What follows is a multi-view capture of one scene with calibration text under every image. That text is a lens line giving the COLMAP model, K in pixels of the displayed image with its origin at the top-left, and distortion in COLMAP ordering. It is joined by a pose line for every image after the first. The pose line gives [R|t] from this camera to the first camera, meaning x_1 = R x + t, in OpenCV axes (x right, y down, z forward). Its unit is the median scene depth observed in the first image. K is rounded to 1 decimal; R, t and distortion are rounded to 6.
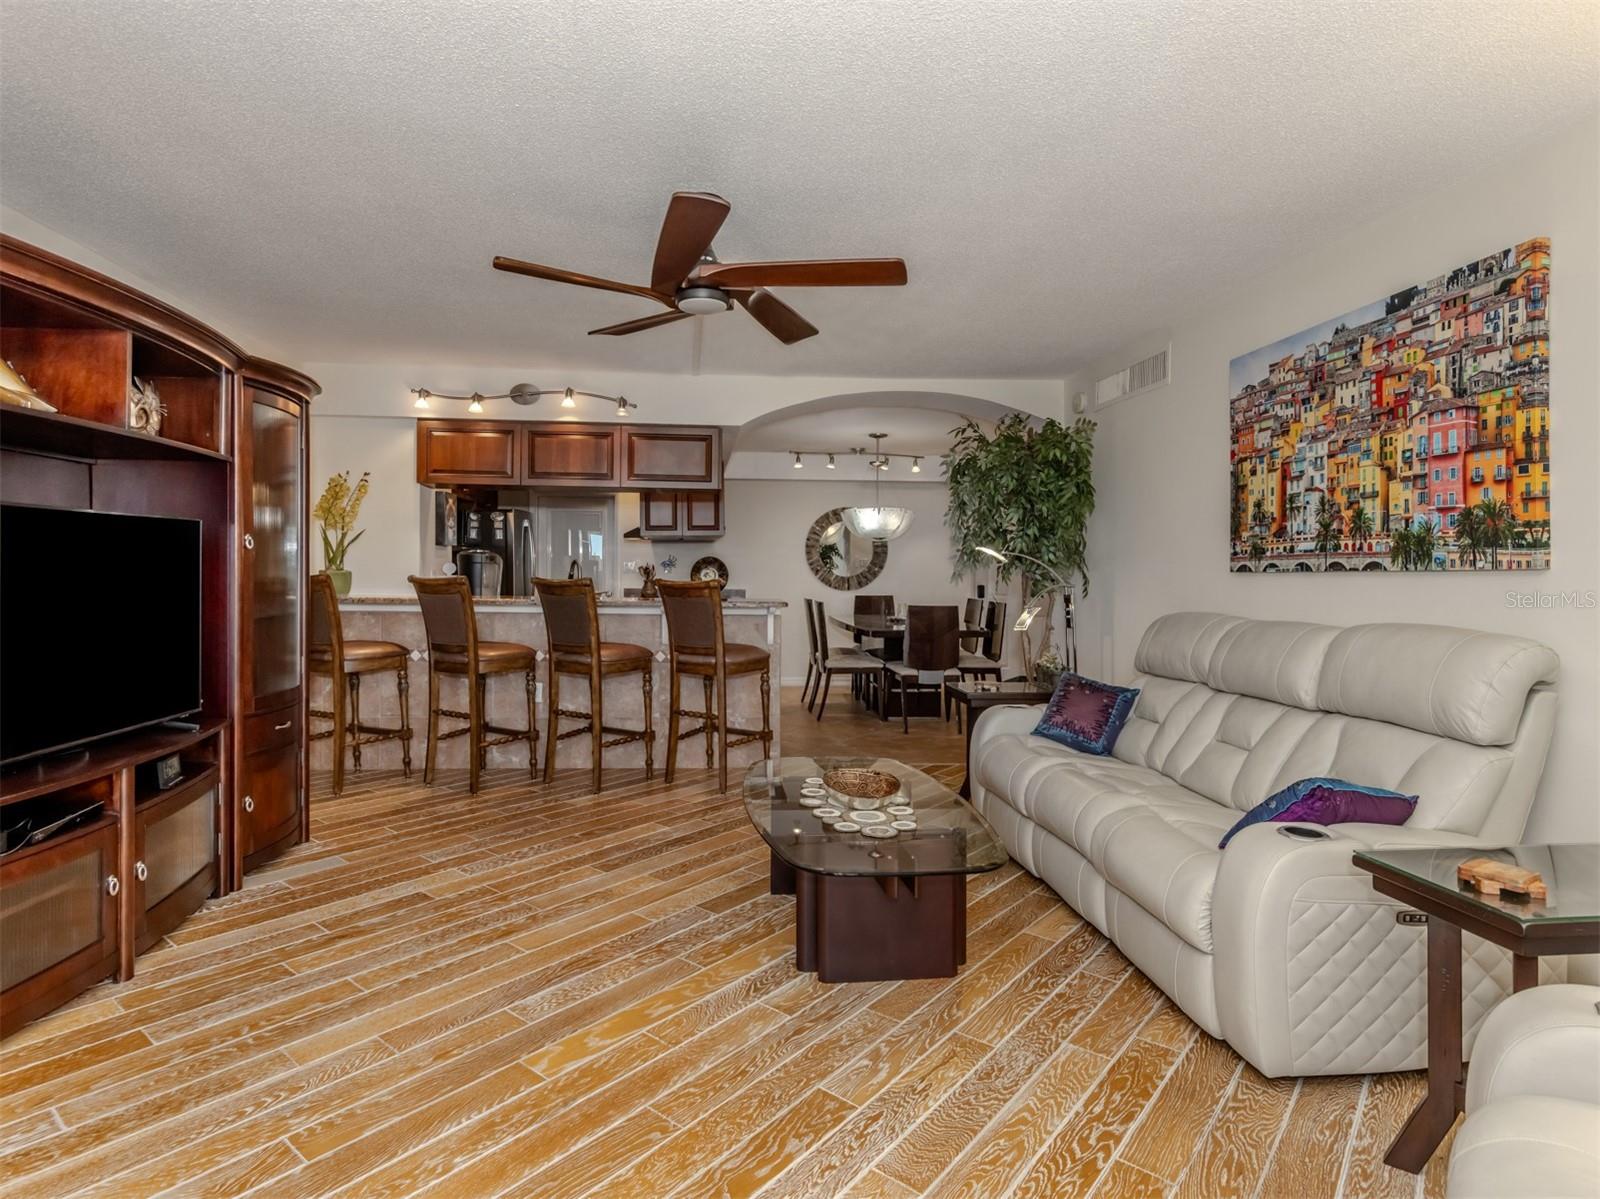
lens RADIAL K [[763.0, 0, 835.6], [0, 763.0, 561.1], [0, 0, 1]] dist [0.003824, 0.001730]
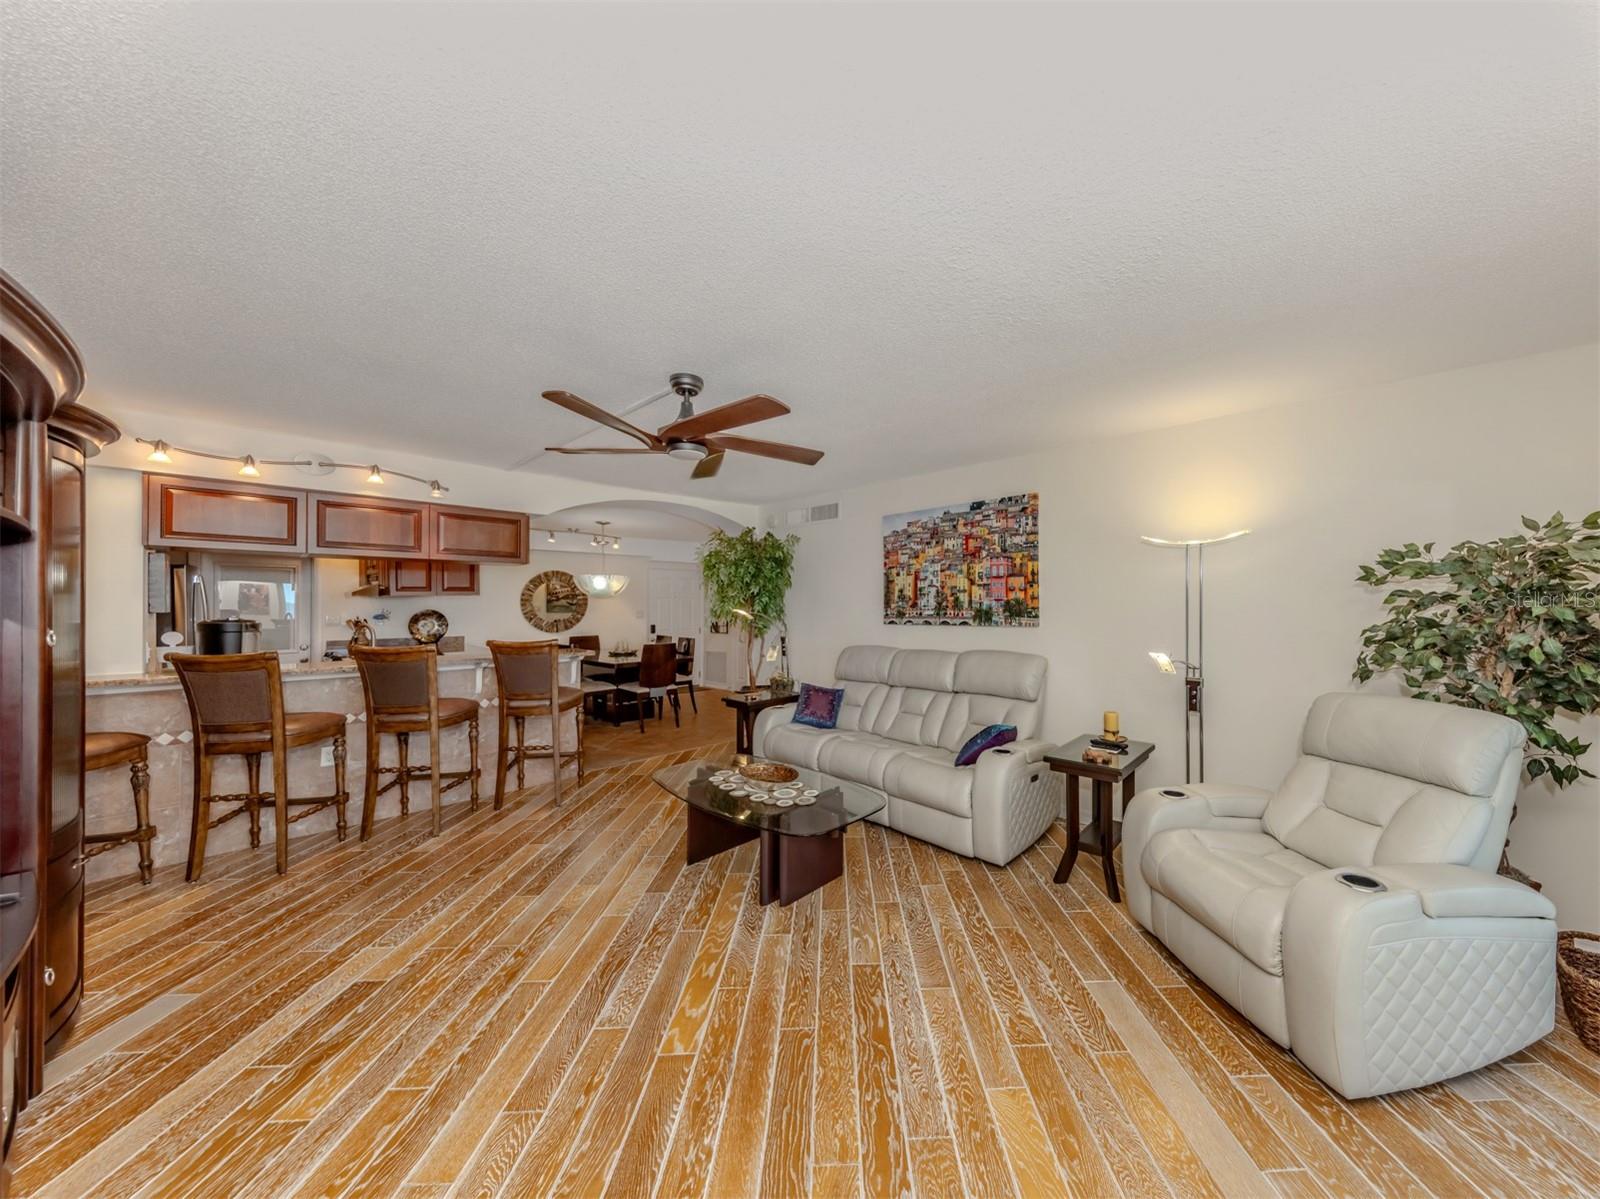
lens RADIAL K [[494.2, 0, 799.3], [0, 494.2, 596.1], [0, 0, 1]] dist [0.004596, -0.000228]
pose [[0.795092, -0.002748, 0.606483, -0.491781], [0.004029, 0.999992, -0.000752, -0.066462], [-0.606476, 0.003041, 0.795096, 0.143613]]
